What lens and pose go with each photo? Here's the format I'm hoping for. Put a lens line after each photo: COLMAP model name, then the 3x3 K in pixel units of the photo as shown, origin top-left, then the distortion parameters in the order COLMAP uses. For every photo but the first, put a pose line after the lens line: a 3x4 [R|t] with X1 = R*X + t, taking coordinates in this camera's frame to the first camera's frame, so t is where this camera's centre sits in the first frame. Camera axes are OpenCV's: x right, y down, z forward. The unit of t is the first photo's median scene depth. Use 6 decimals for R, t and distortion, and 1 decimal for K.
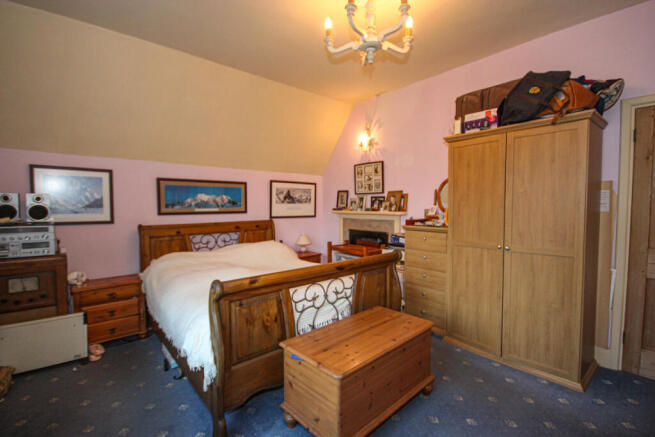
lens RADIAL K [[302.4, 0, 331.3], [0, 302.4, 216.7], [0, 0, 1]] dist [-0.002377, -0.000284]
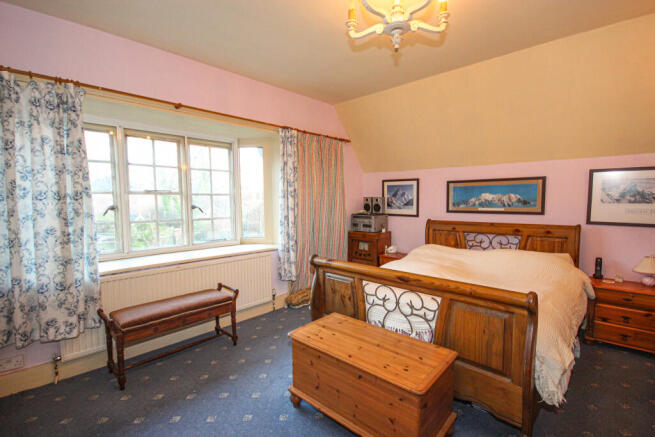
lens RADIAL K [[302.4, 0, 331.3], [0, 302.4, 220.9], [0, 0, 1]] dist [-0.002377, -0.000284]
pose [[0.083142, 0.072864, -0.993870, 0.578880], [-0.033310, 0.996969, 0.070304, -0.040480], [0.995981, 0.027260, 0.085317, 0.443160]]
